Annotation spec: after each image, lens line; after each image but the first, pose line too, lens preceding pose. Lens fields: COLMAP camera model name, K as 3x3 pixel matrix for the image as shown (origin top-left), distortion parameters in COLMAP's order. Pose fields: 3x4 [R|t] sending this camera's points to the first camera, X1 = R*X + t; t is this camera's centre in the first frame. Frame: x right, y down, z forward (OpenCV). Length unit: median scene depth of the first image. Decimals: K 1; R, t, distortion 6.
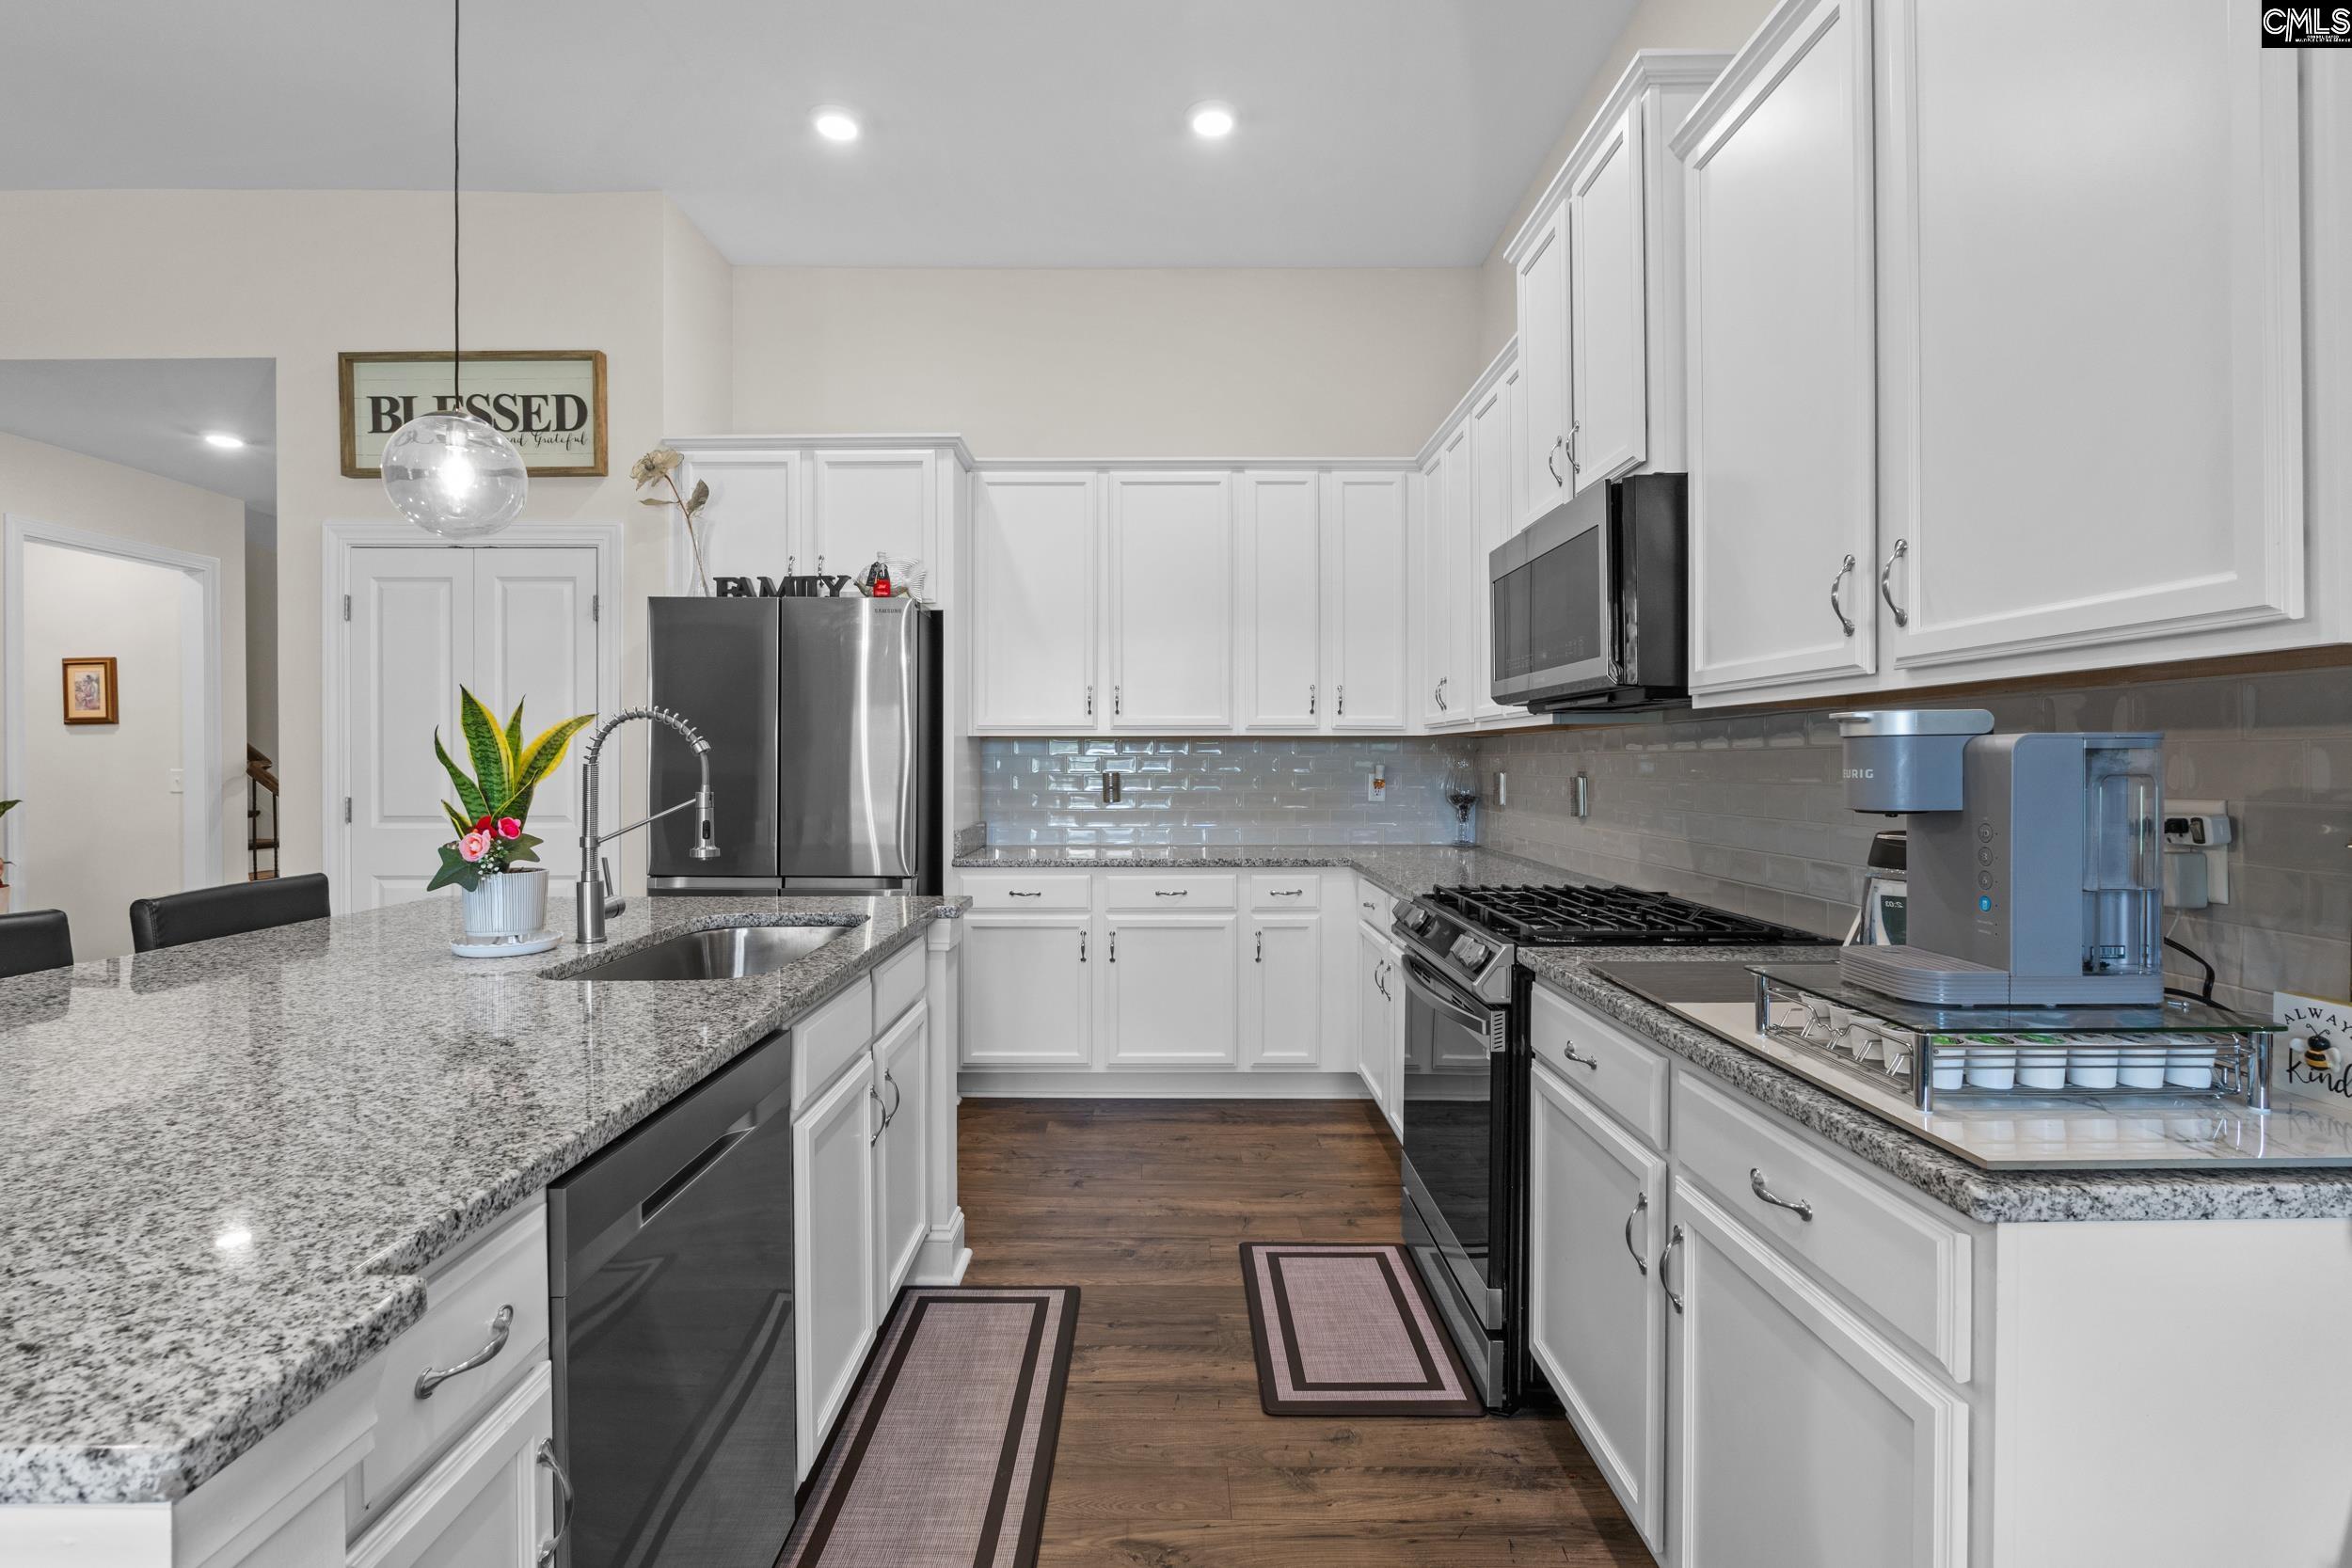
lens RADIAL K [[1083.6, 0, 1165.6], [0, 1083.6, 768.1], [0, 0, 1]] dist [-0.010211, 0.000857]
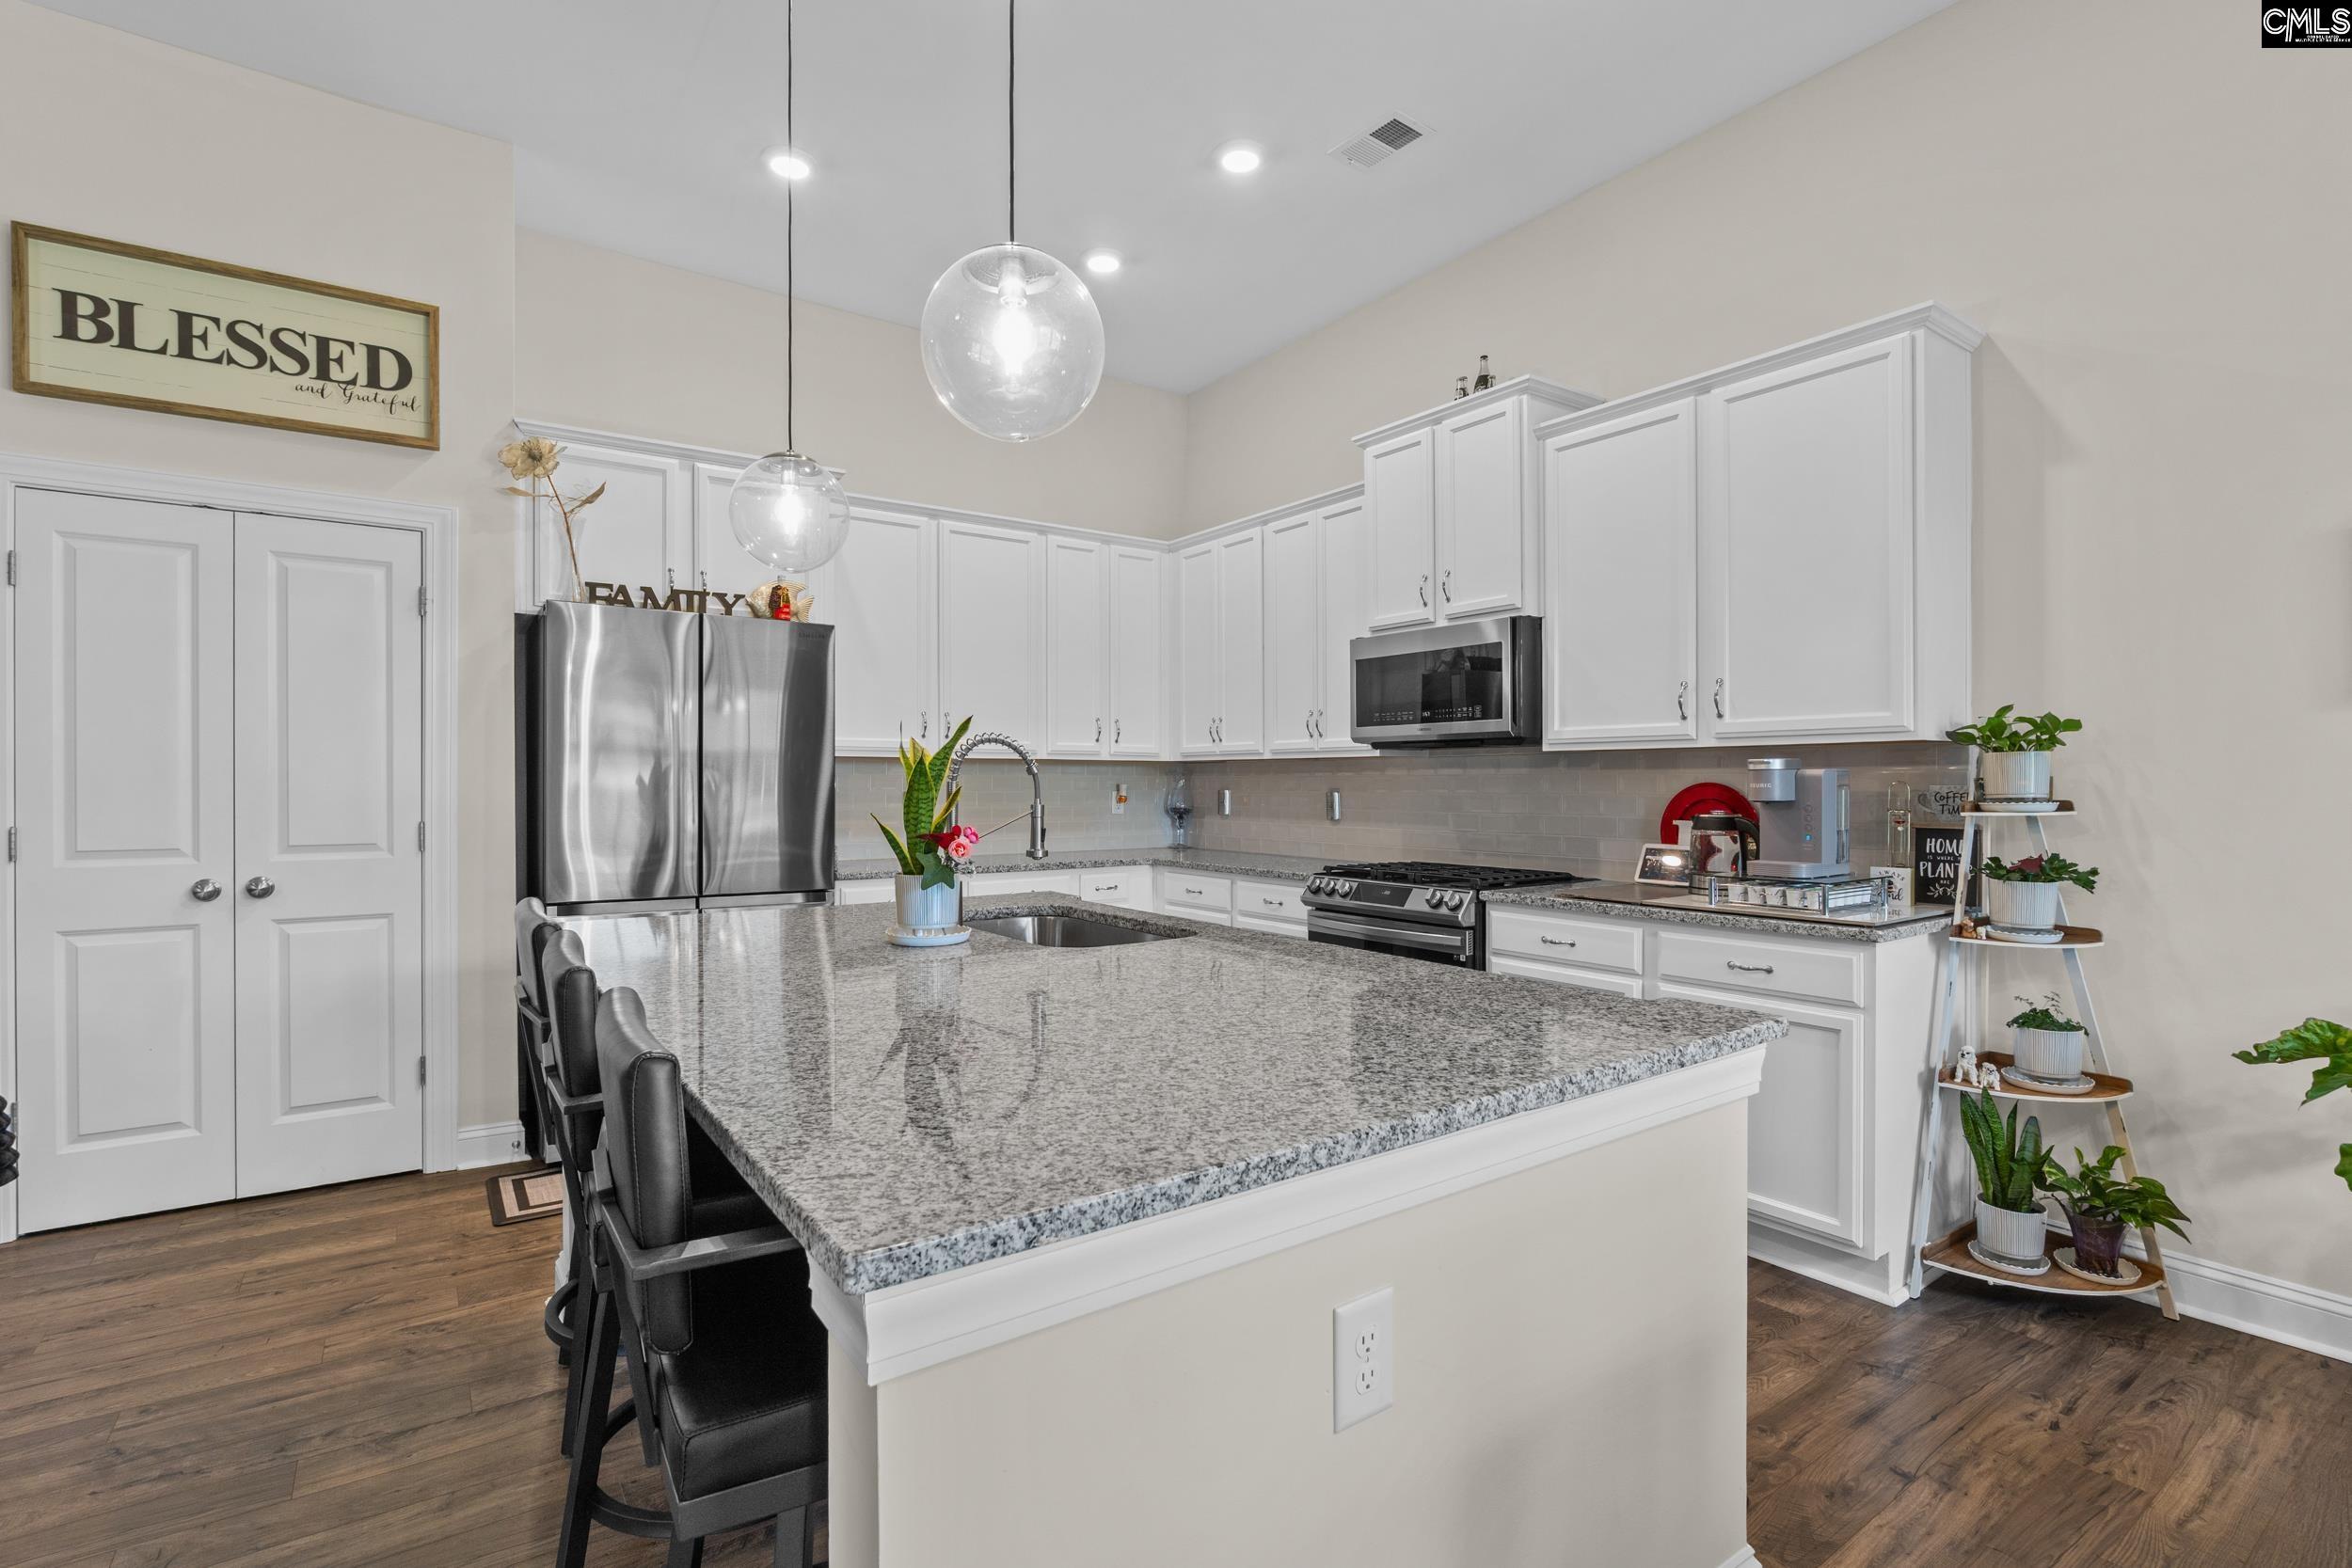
lens RADIAL K [[1083.6, 0, 1185.1], [0, 1083.6, 792.8], [0, 0, 1]] dist [-0.010211, 0.000857]
pose [[0.816334, -0.004093, 0.577566, -0.530245], [0.002297, 0.999990, 0.003840, 0.002958], [-0.577576, -0.001808, 0.816335, -0.056850]]
